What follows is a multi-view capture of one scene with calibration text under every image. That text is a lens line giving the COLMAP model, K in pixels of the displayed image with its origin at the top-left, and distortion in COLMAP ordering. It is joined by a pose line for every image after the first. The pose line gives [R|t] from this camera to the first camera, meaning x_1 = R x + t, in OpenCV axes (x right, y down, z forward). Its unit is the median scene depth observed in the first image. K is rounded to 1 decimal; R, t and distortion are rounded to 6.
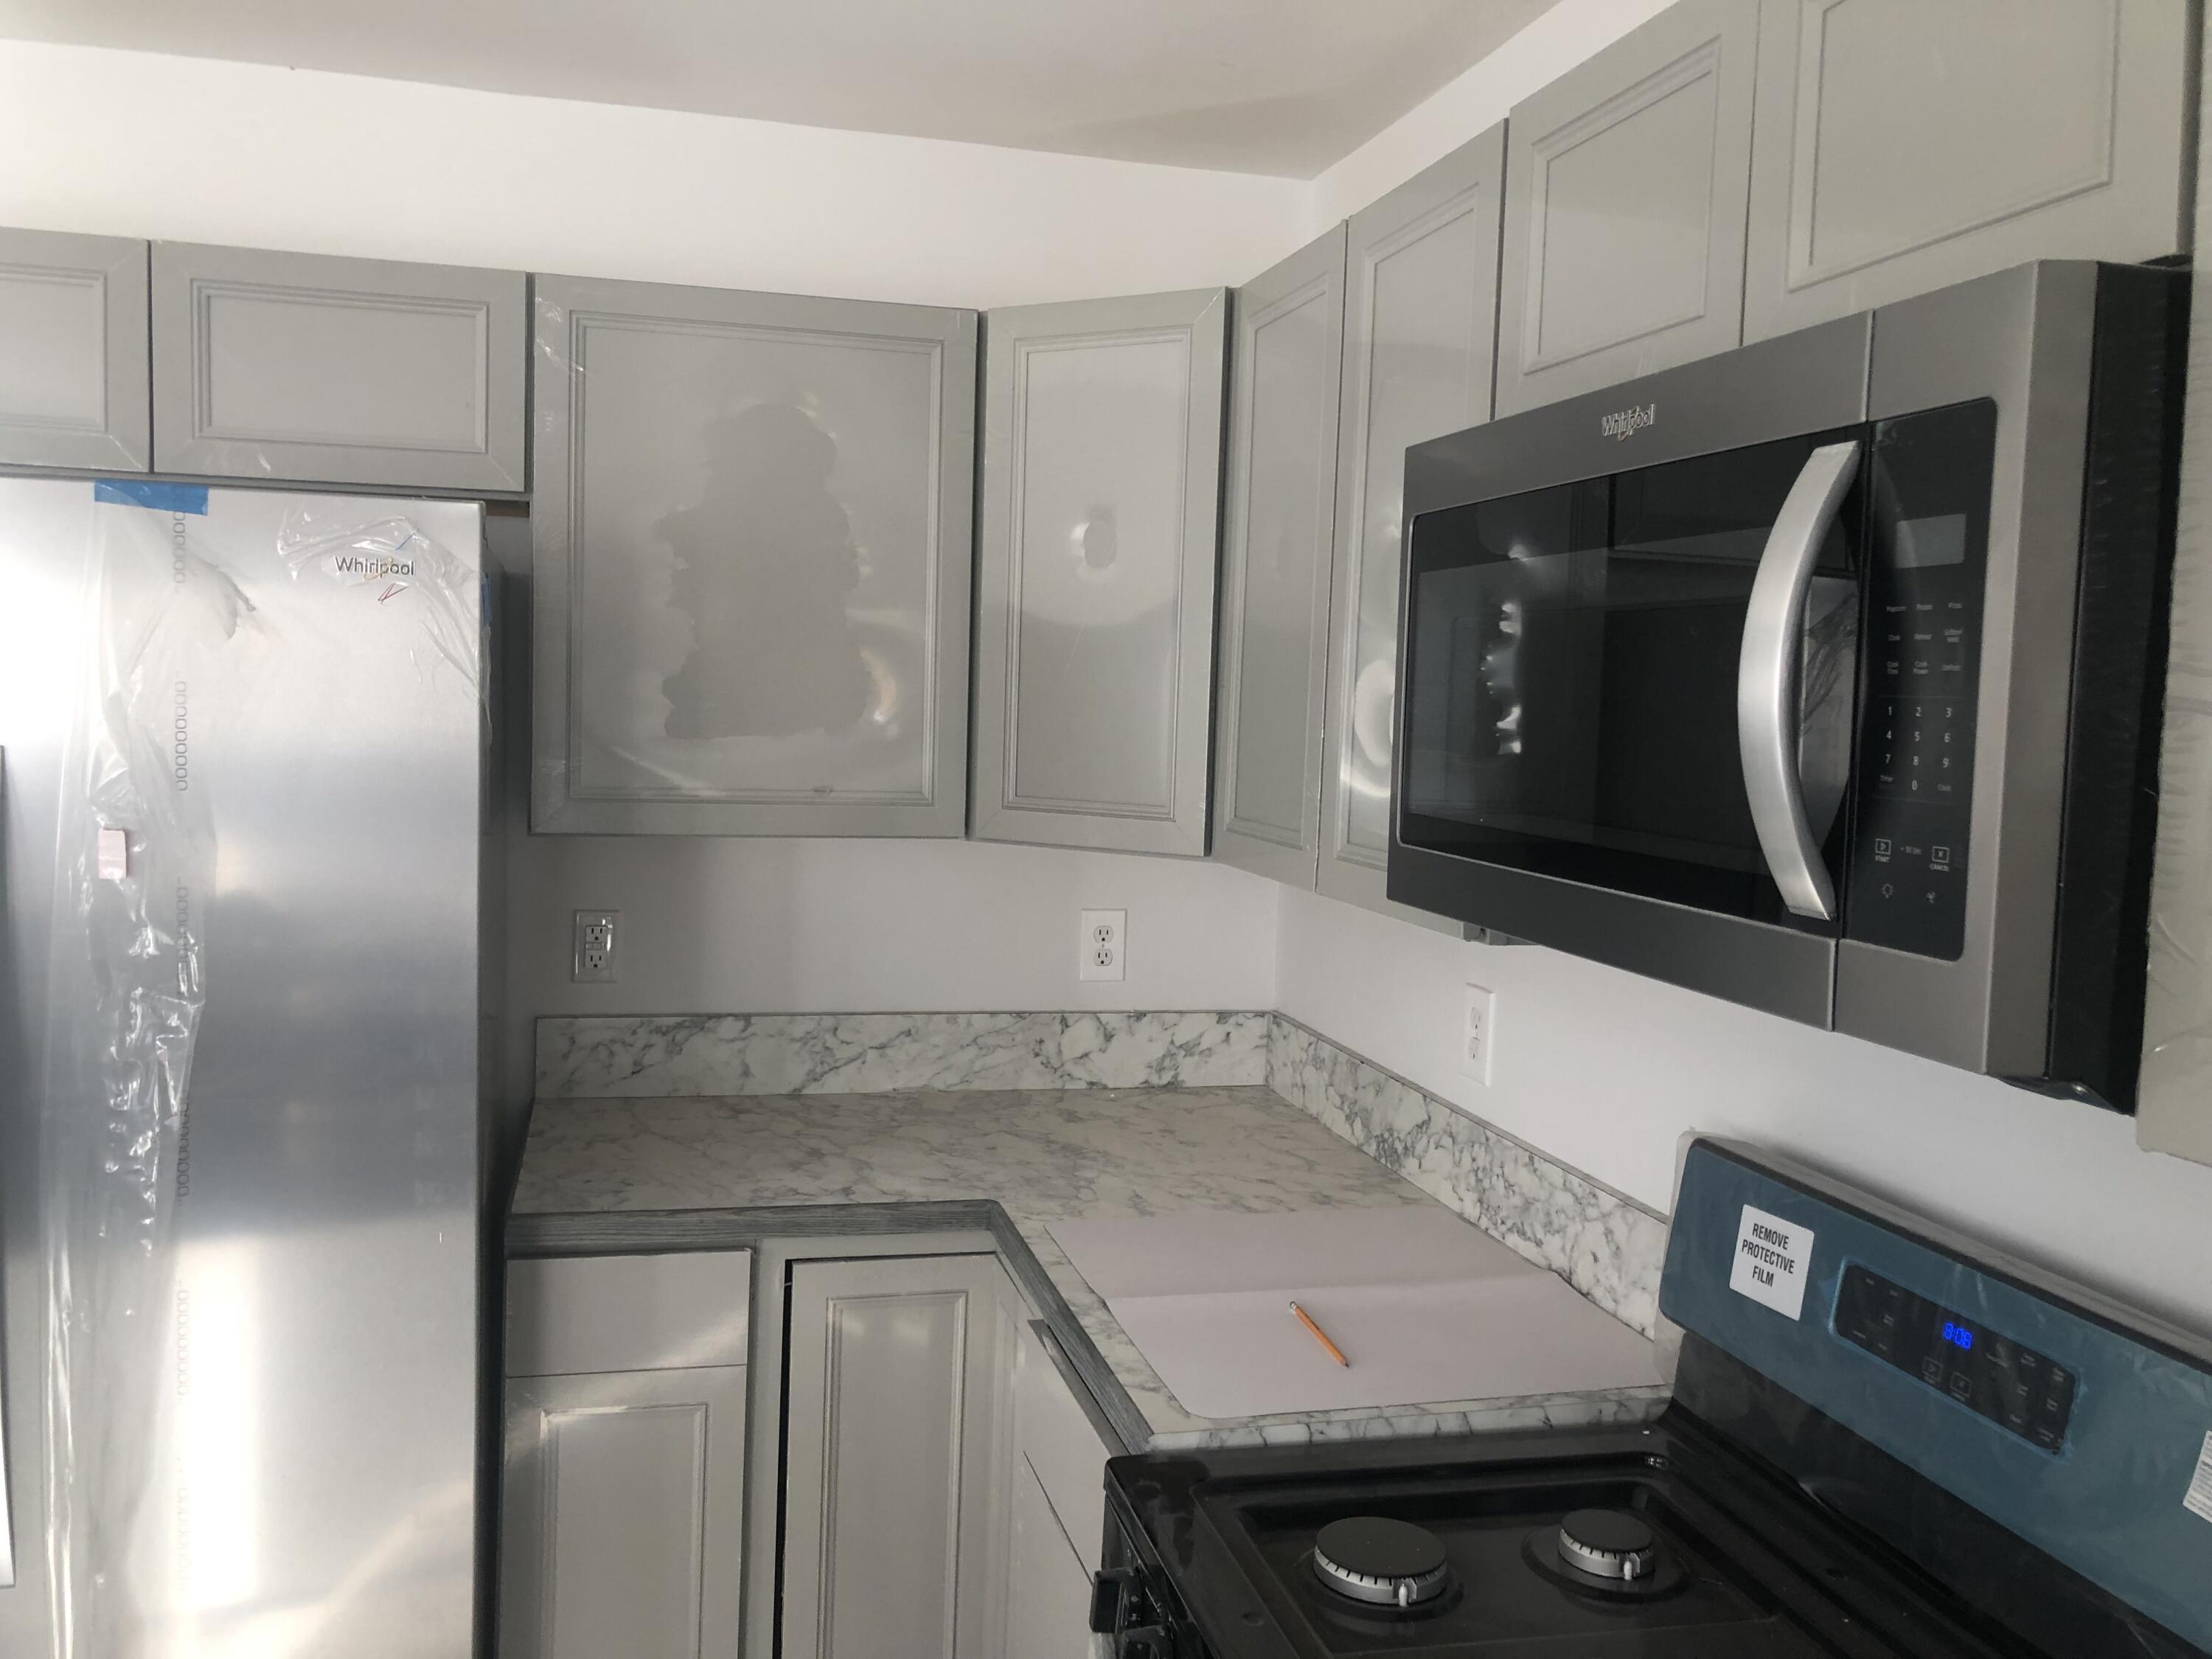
lens RADIAL K [[1837.5, 0, 1106.3], [0, 1837.5, 774.3], [0, 0, 1]] dist [0.034135, -0.049829]
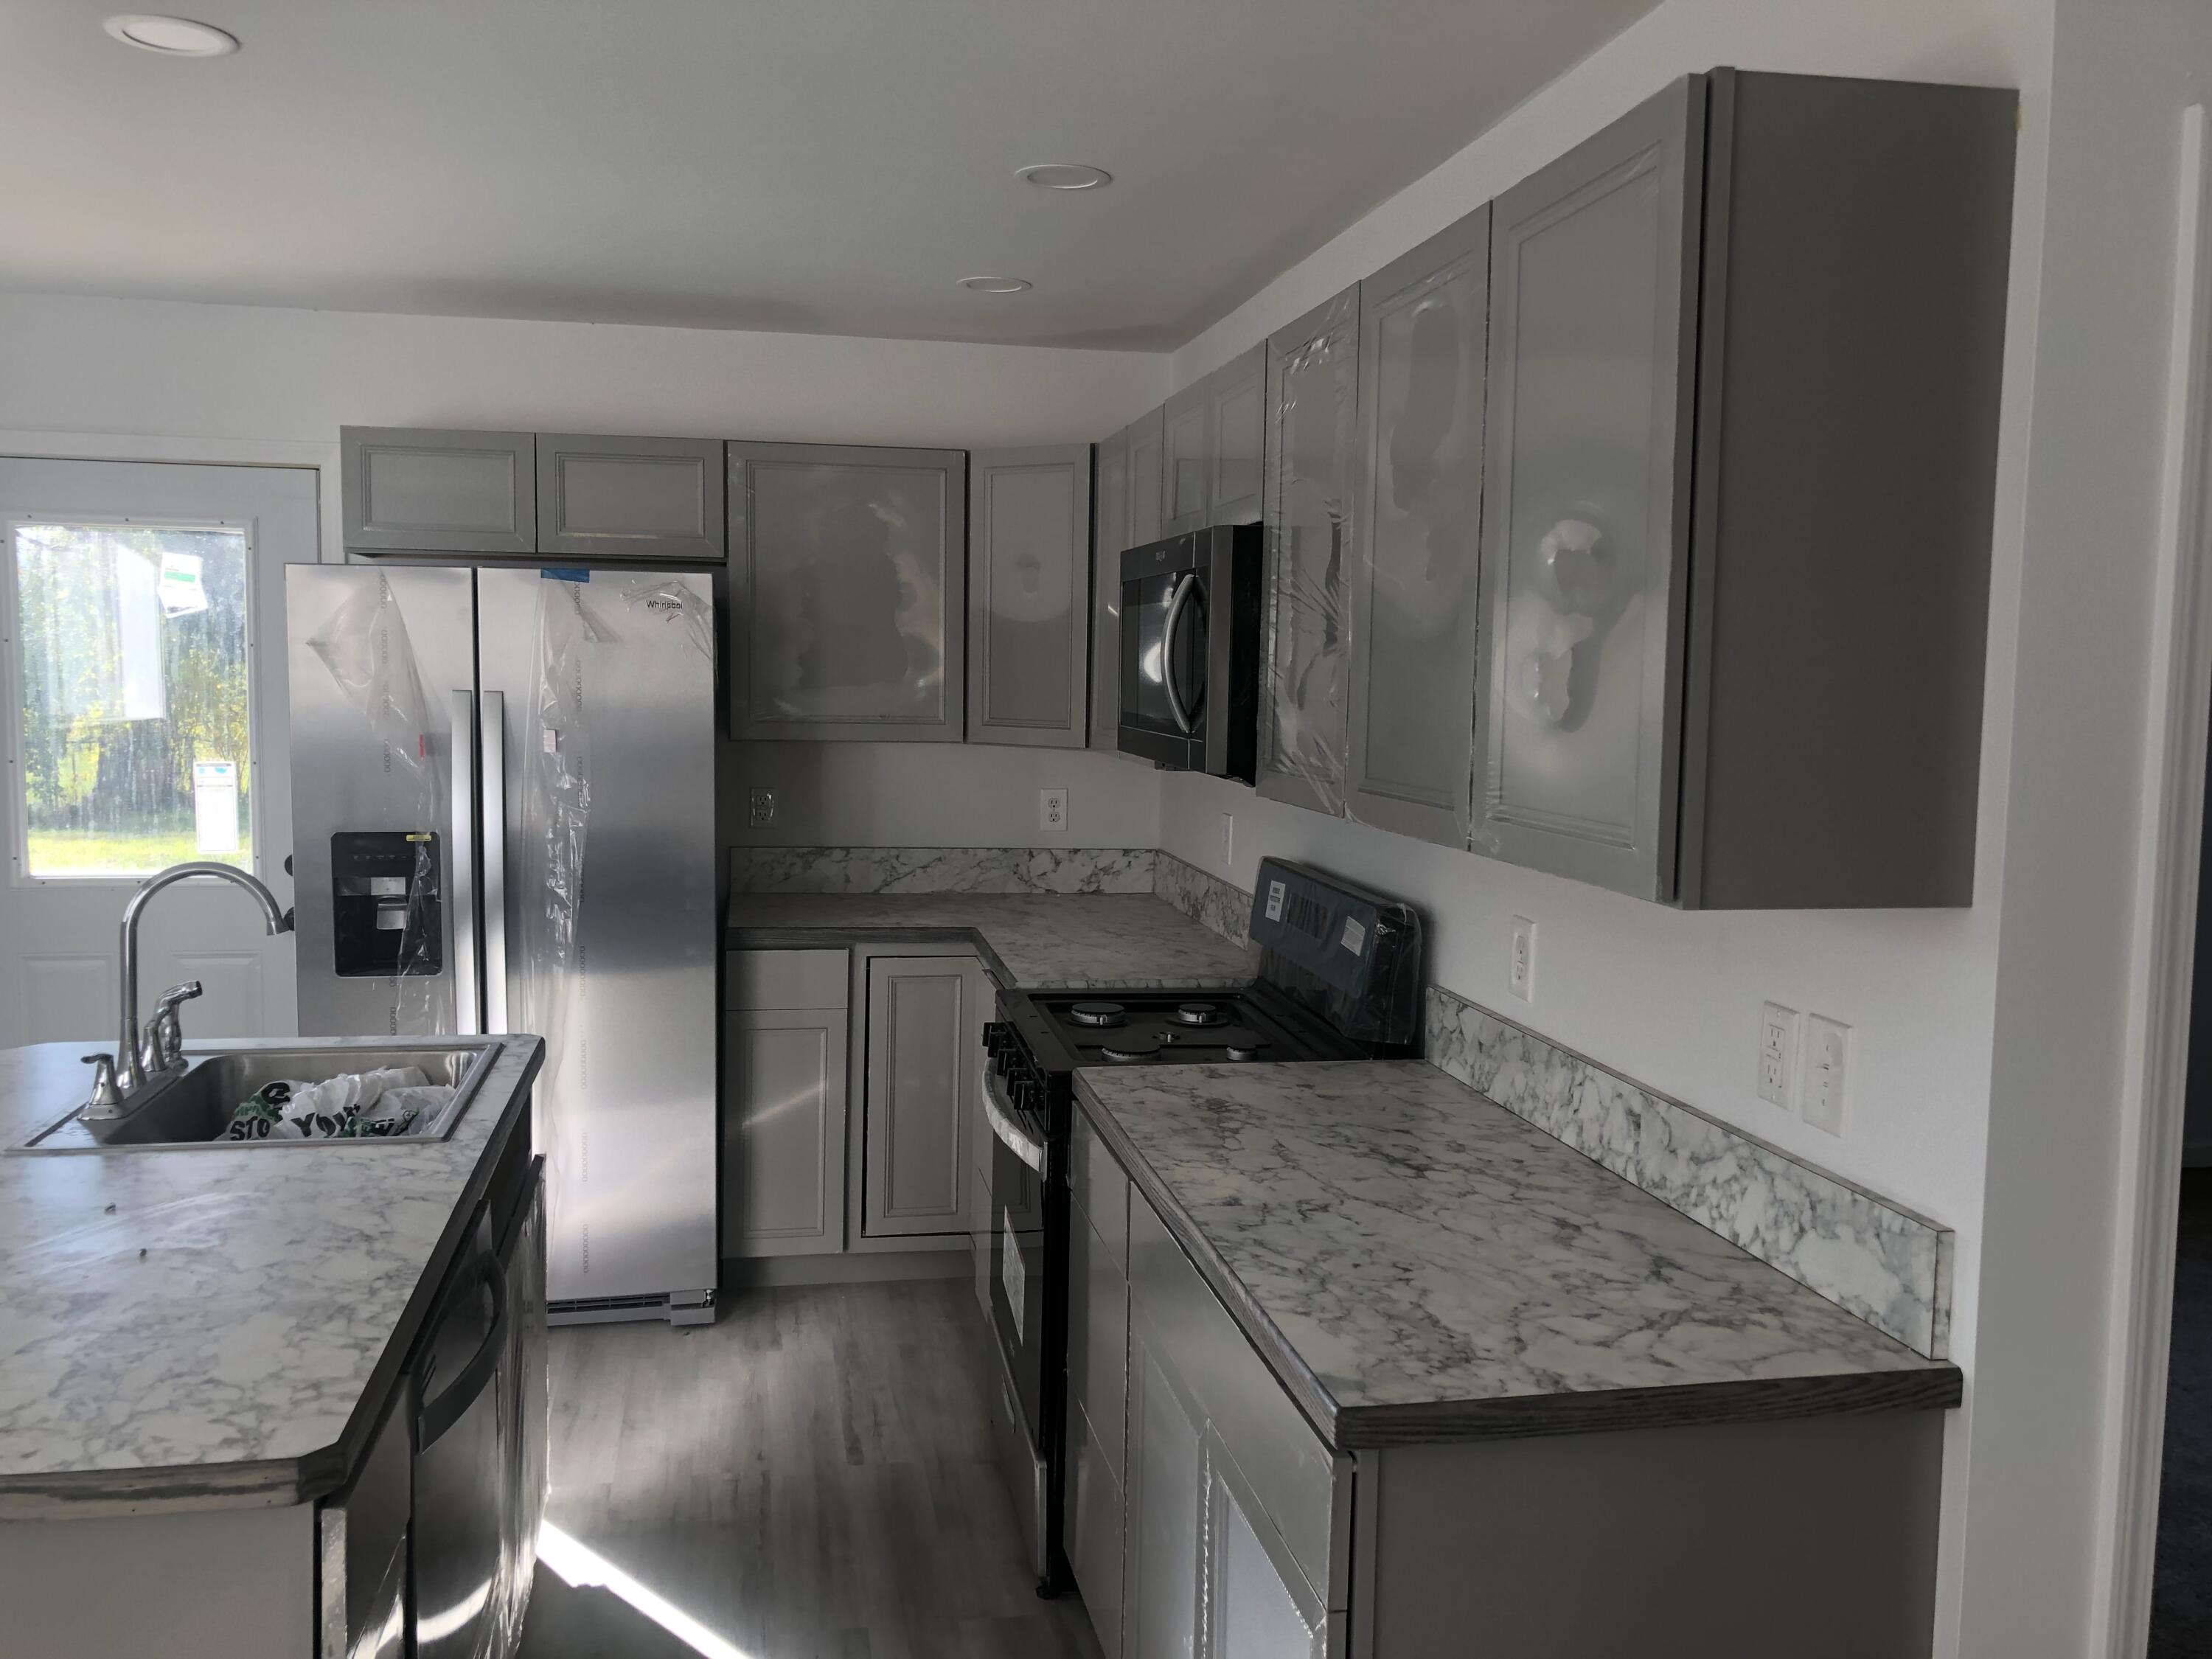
lens RADIAL K [[1832.9, 0, 1095.1], [0, 1832.9, 818.0], [0, 0, 1]] dist [0.051195, -0.040890]
pose [[0.997585, -0.007699, -0.069027, 0.199549], [0.010441, 0.999167, 0.039442, 0.044499], [0.068666, -0.040068, 0.996835, -0.898116]]
